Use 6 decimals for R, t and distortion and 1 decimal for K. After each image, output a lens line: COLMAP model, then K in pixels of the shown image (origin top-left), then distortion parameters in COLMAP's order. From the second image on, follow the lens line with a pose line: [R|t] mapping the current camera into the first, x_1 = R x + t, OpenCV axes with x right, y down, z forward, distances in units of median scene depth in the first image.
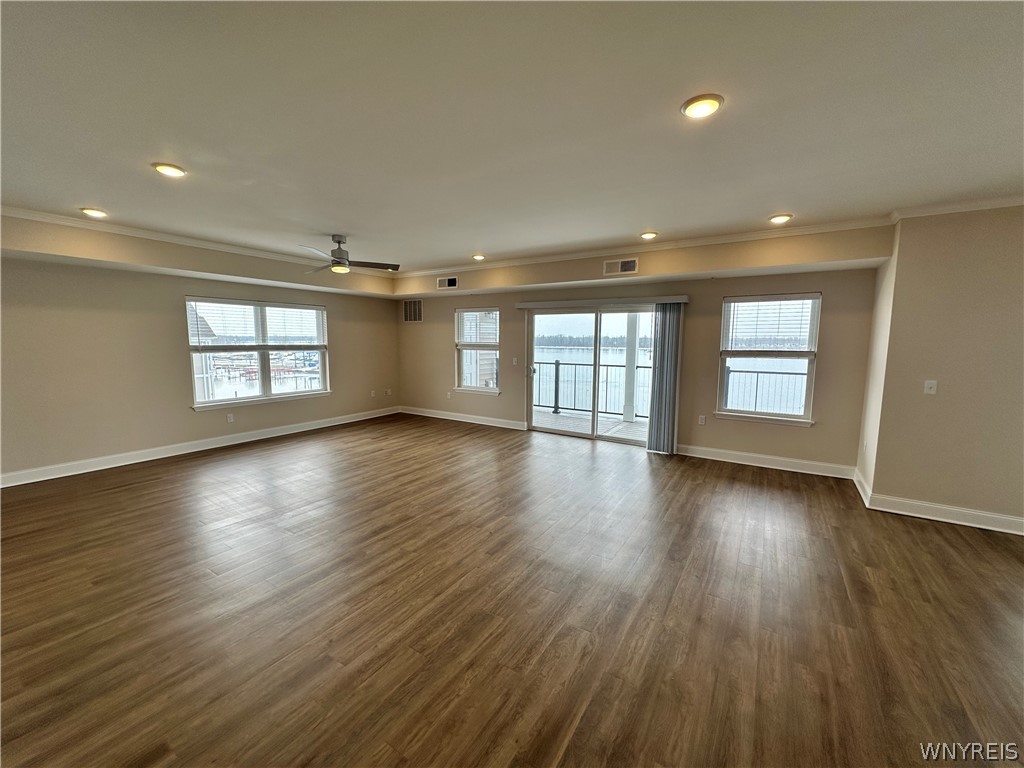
lens RADIAL K [[406.6, 0, 512.3], [0, 406.6, 384.0], [0, 0, 1]] dist [0.000674, -0.000112]
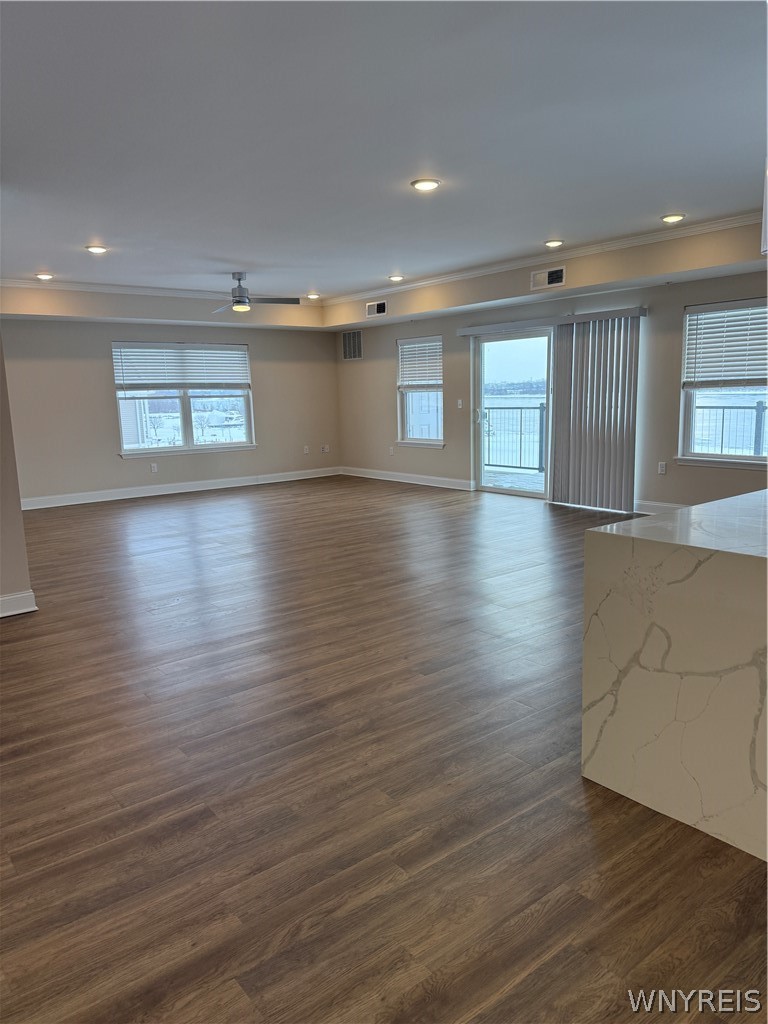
lens RADIAL K [[708.1, 0, 384.0], [0, 708.1, 512.0], [0, 0, 1]] dist [0.147472, -0.257622]
pose [[0.947061, 0.022665, -0.320252, 0.355599], [-0.002099, 0.997921, 0.064417, 0.074339], [0.321046, -0.060335, 0.945140, -0.422636]]
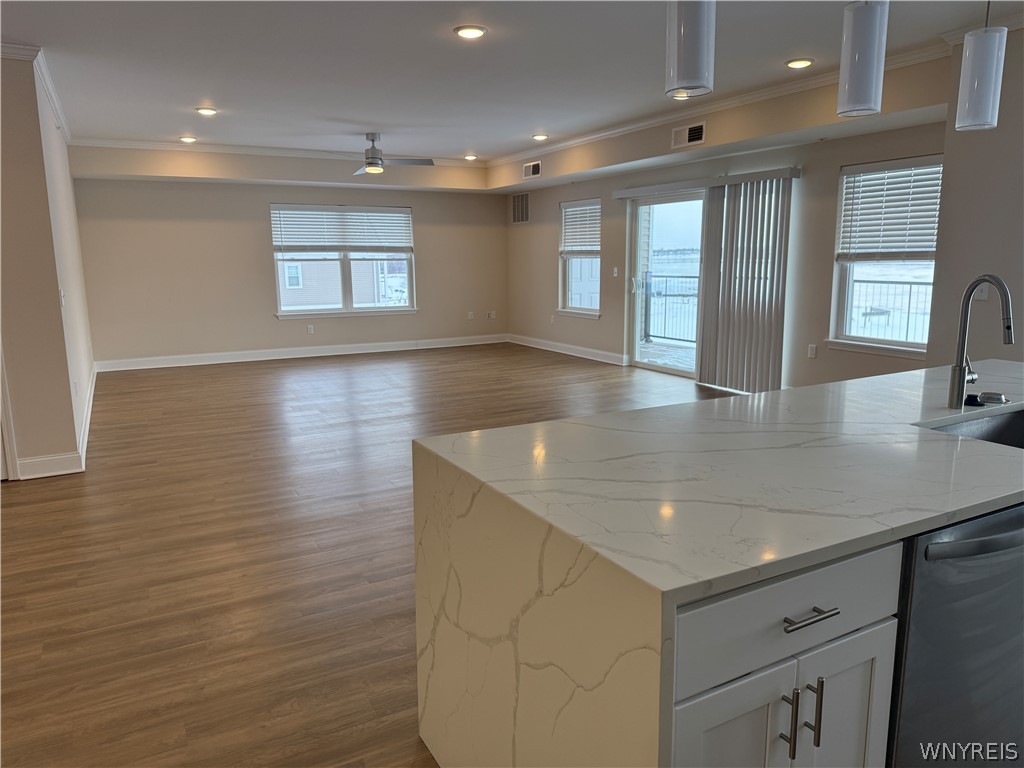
lens RADIAL K [[709.4, 0, 509.7], [0, 709.4, 381.4], [0, 0, 1]] dist [0.139238, -0.238900]
pose [[0.877624, 0.068305, -0.474458, 0.525729], [-0.036157, 0.996409, 0.076567, 0.056748], [0.477984, -0.050042, 0.876942, -0.272795]]
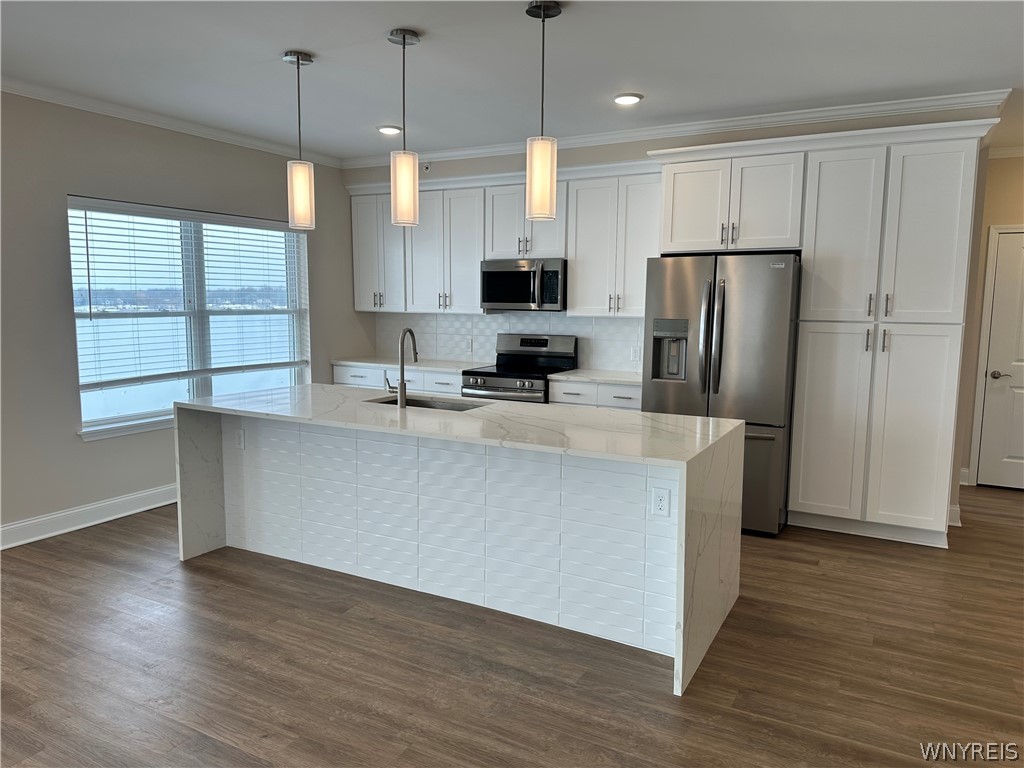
lens RADIAL K [[710.0, 0, 514.5], [0, 710.0, 387.3], [0, 0, 1]] dist [0.134550, -0.211935]
pose [[-0.072707, -0.130556, 0.988771, -0.073265], [0.098703, 0.985587, 0.137393, -0.002760], [-0.992457, 0.107584, -0.058773, 0.111181]]
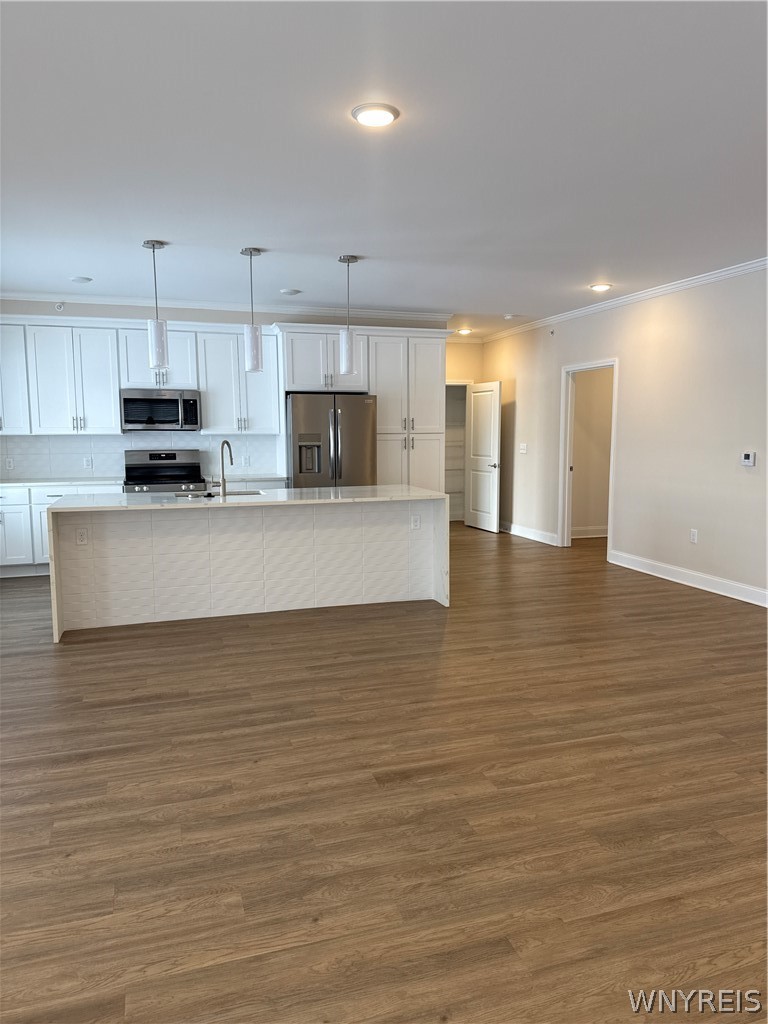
lens RADIAL K [[709.4, 0, 381.8], [0, 709.4, 514.8], [0, 0, 1]] dist [0.139238, -0.238900]
pose [[-0.770117, -0.081098, 0.632726, -0.174059], [0.068450, 0.975653, 0.208365, -0.059892], [-0.634219, 0.203776, -0.745816, 0.724914]]
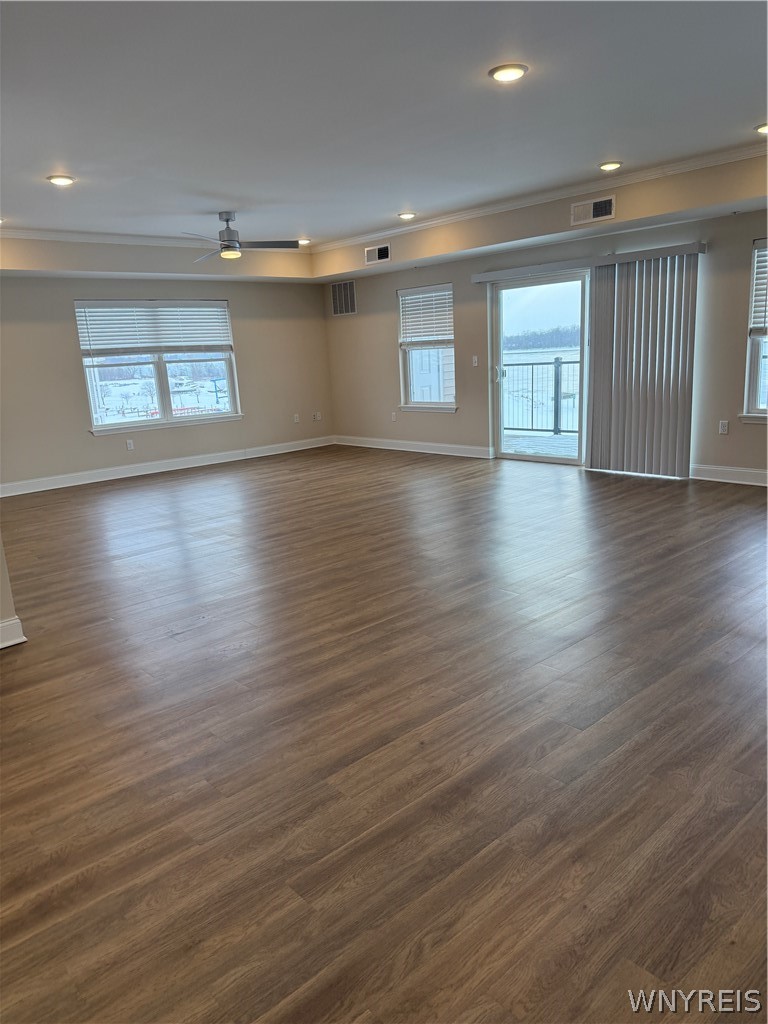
lens RADIAL K [[709.4, 0, 381.8], [0, 709.4, 514.8], [0, 0, 1]] dist [0.139238, -0.238900]
pose [[0.963451, 0.001914, -0.267878, 0.207200], [0.031864, 0.992057, 0.121690, 0.059714], [0.265983, -0.125778, 0.955737, -0.303459]]
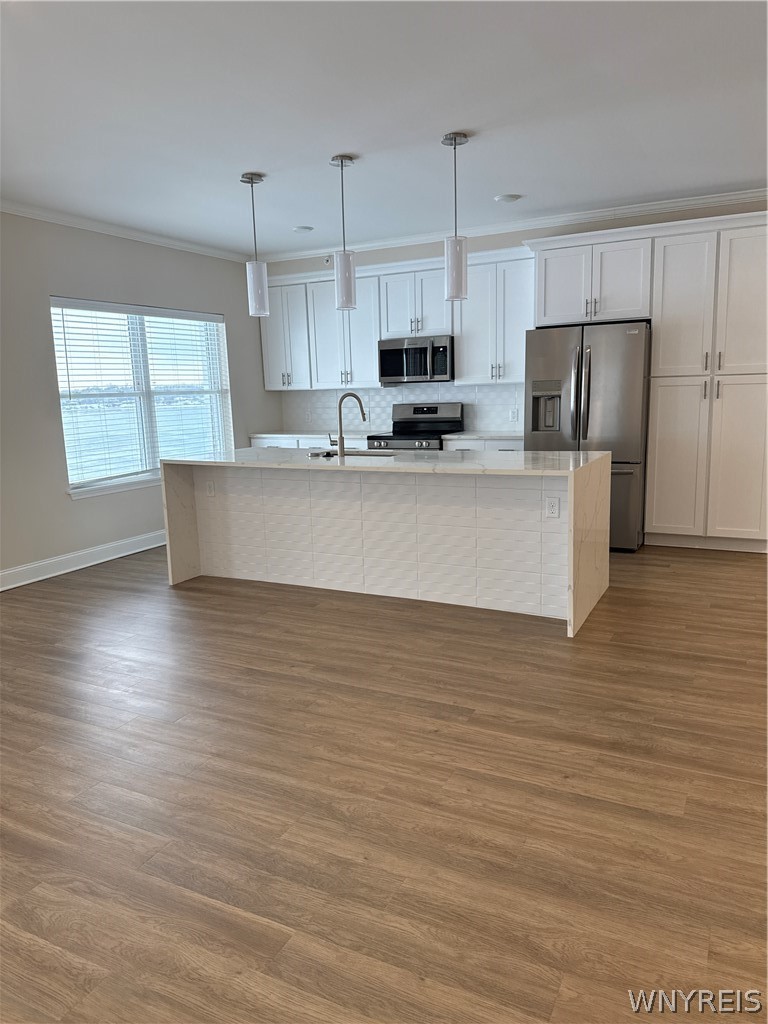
lens RADIAL K [[709.4, 0, 381.8], [0, 709.4, 514.8], [0, 0, 1]] dist [0.139238, -0.238900]
pose [[-0.097119, -0.178833, 0.979074, -0.243911], [0.136772, 0.971994, 0.191107, 0.008784], [-0.985830, 0.152470, -0.069939, 0.195856]]
